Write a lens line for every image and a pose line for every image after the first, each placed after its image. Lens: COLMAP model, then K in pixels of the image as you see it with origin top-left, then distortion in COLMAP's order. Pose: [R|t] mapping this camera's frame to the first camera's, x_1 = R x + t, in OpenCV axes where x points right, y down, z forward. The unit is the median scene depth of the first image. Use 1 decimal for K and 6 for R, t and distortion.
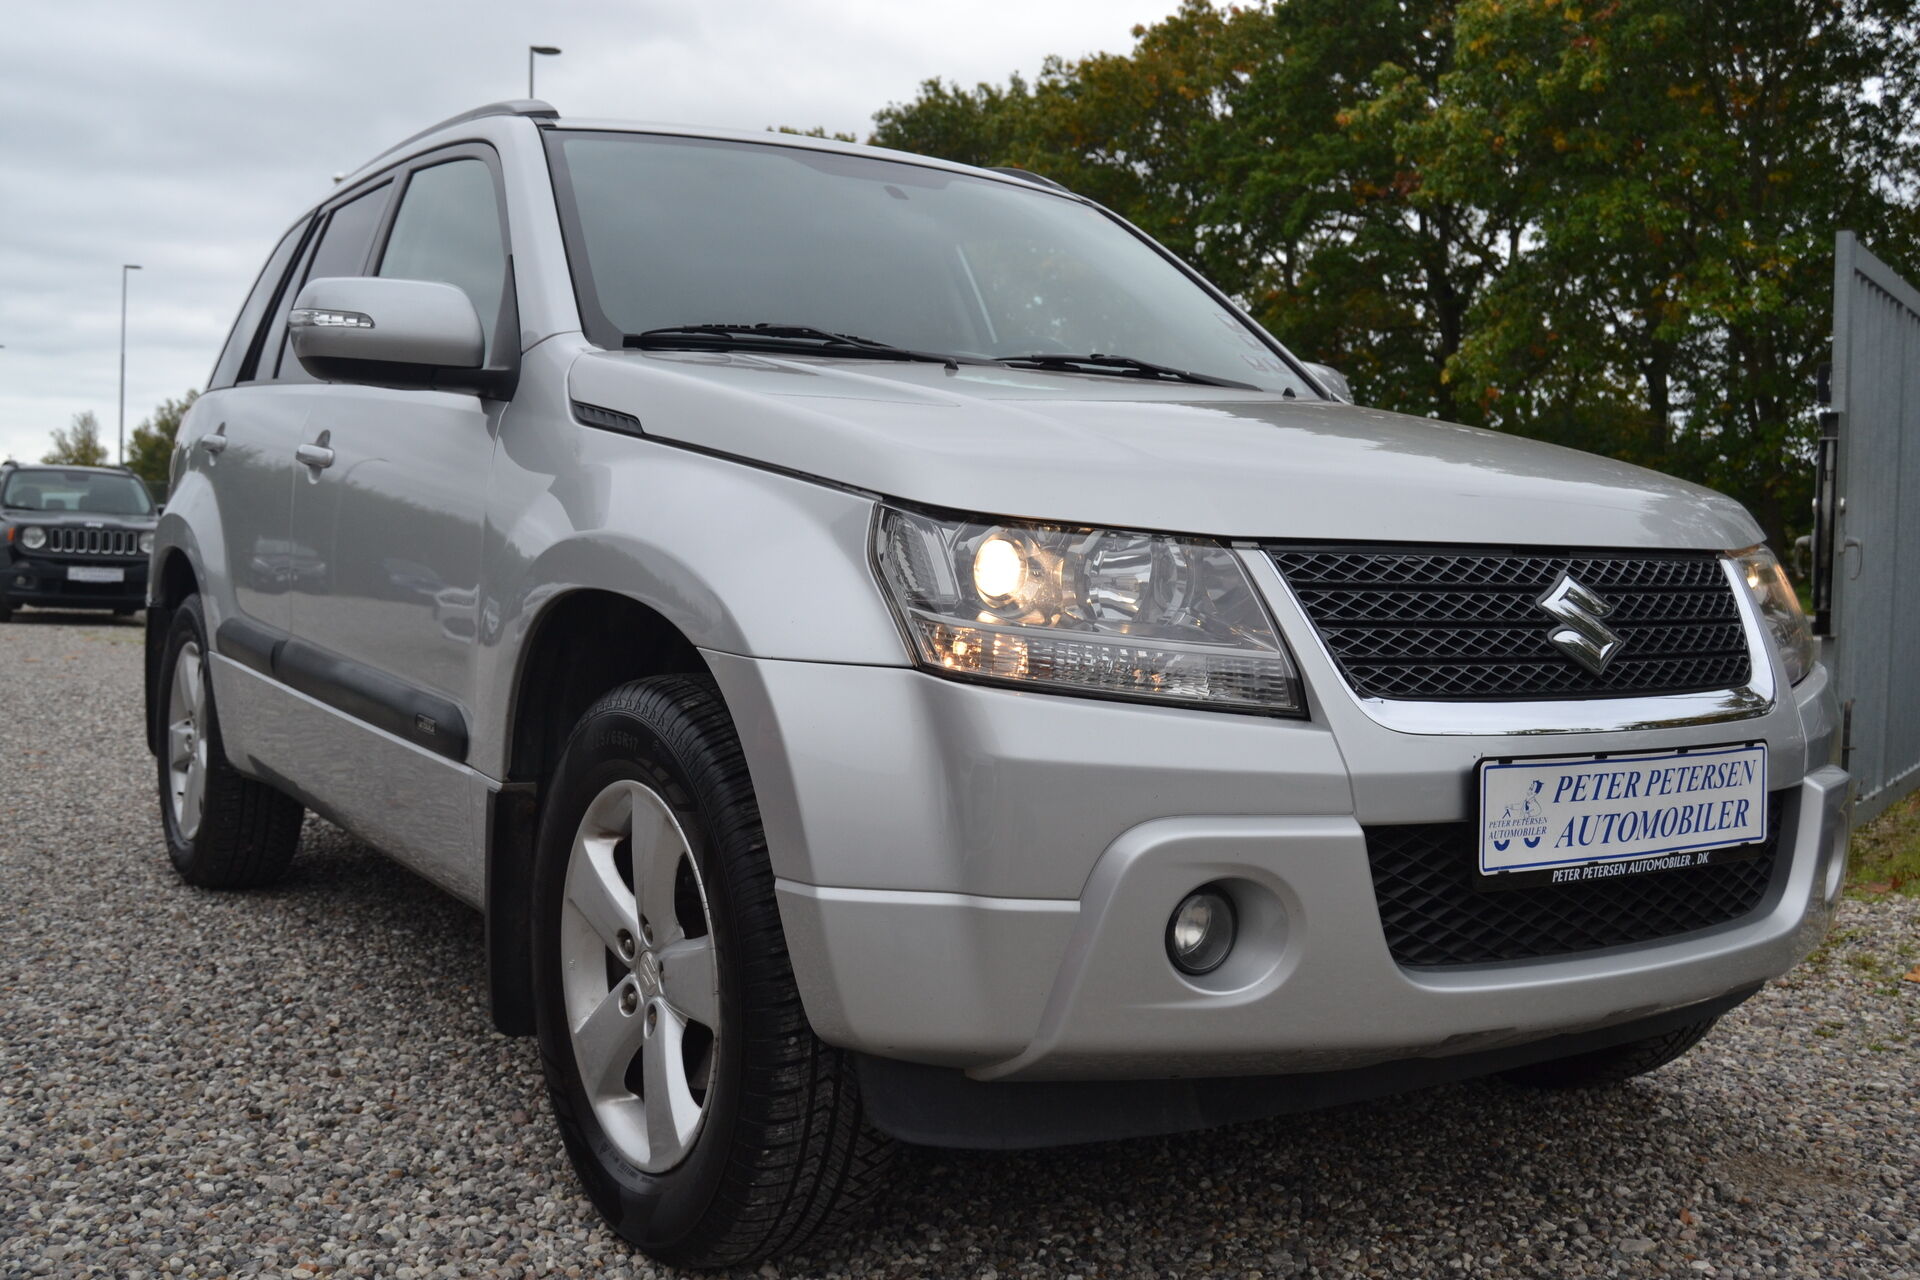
lens RADIAL K [[1877.8, 0, 960.0], [0, 1877.8, 640.0], [0, 0, 1]] dist [-0.072273, 0.073860]
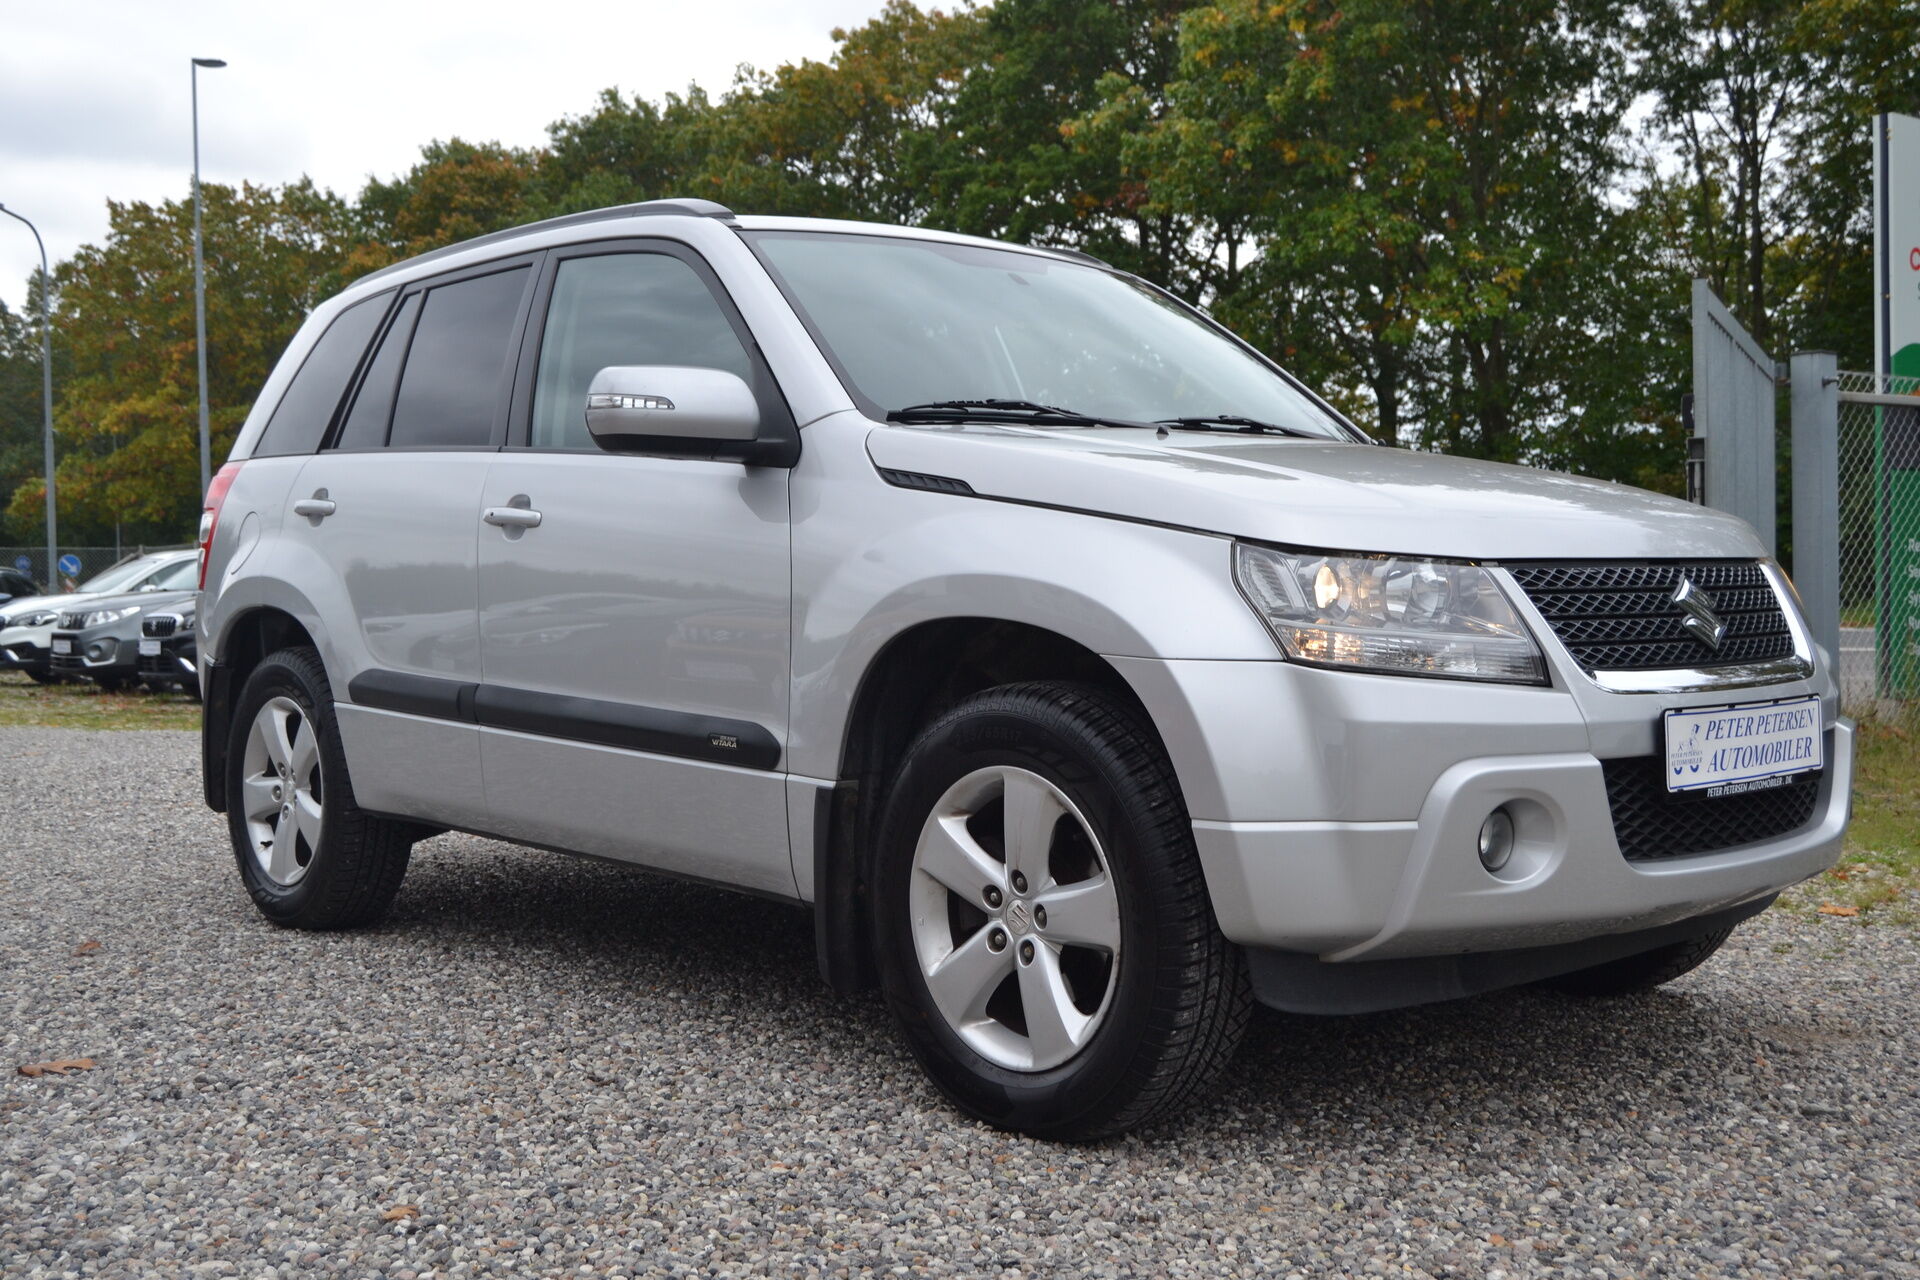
lens RADIAL K [[2037.3, 0, 960.0], [0, 2037.3, 640.0], [0, 0, 1]] dist [-0.060116, 0.006970]
pose [[0.987353, -0.040219, 0.153352, -0.392500], [0.043764, 0.998845, -0.019814, 0.014954], [-0.152378, 0.026275, 0.987973, -0.351953]]
